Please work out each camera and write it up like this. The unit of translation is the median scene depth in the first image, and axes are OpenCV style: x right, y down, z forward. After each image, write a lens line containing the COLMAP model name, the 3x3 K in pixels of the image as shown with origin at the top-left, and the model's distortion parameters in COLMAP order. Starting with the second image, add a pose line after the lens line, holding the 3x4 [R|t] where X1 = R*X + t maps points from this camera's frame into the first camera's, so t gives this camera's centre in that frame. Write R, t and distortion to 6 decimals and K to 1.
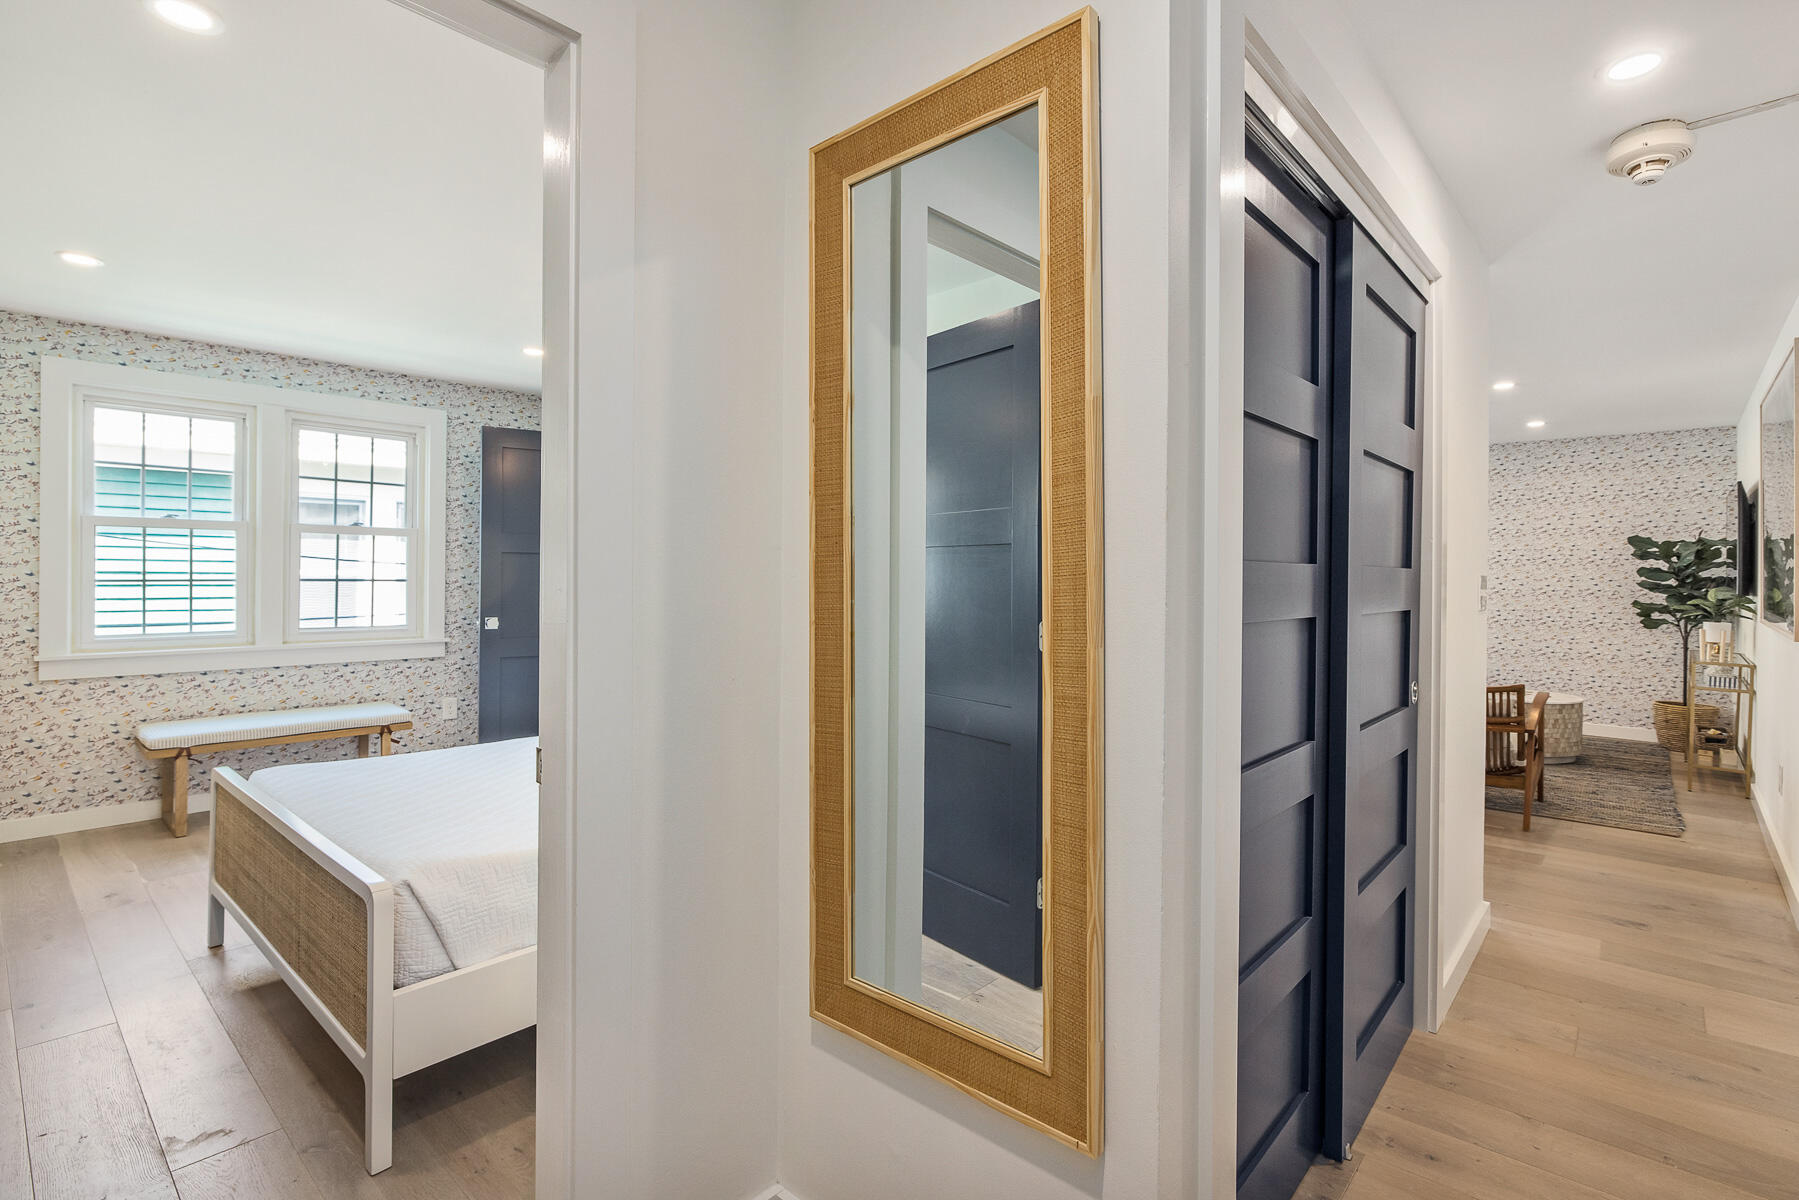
lens RADIAL K [[894.1, 0, 899.5], [0, 894.1, 600.0], [0, 0, 1]] dist [0.034132, 0.000033]
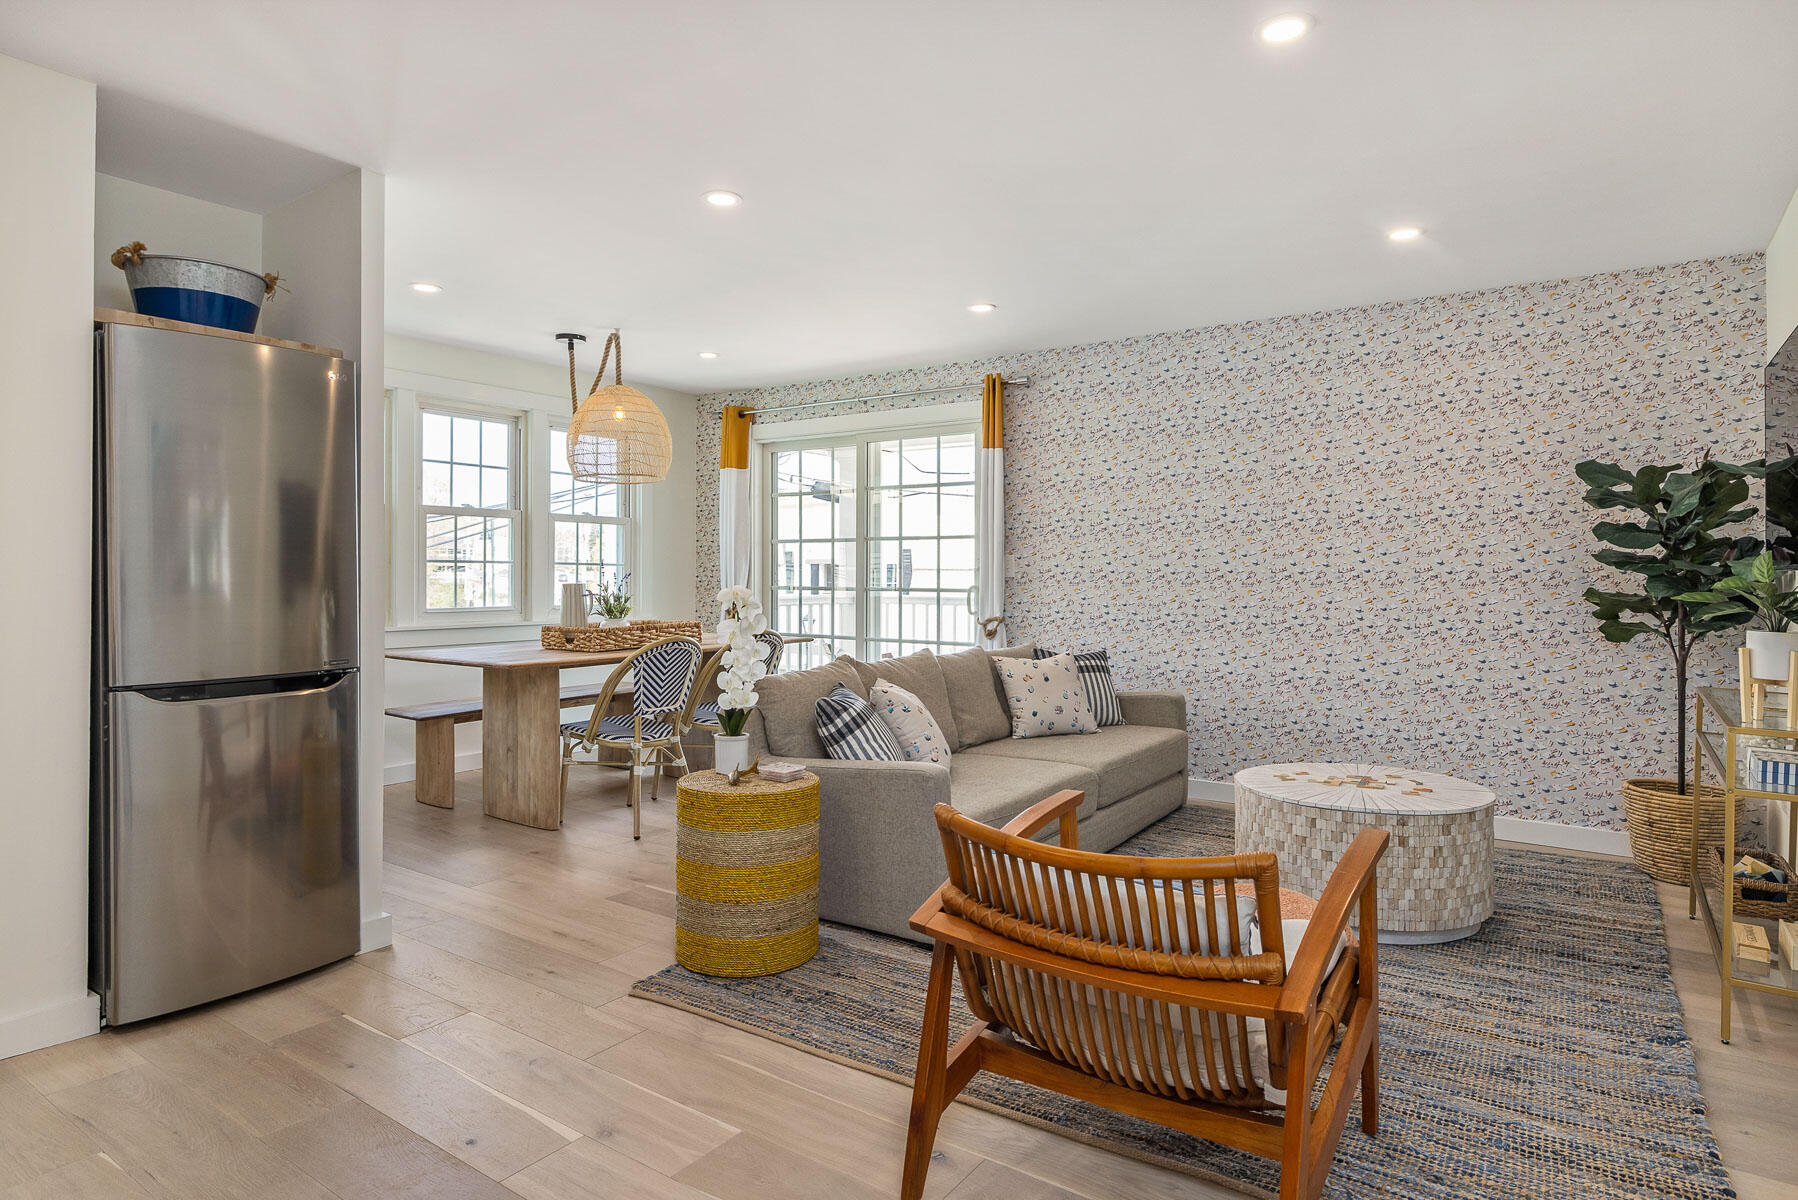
lens RADIAL K [[1007.1, 0, 899.0], [0, 1007.1, 600.0], [0, 0, 1]] dist [0.025957, 0.000413]
pose [[0.995848, -0.007405, 0.090730, 0.366915], [0.007967, 0.999951, -0.005831, 0.007877], [-0.090683, 0.006529, 0.995858, 0.466030]]
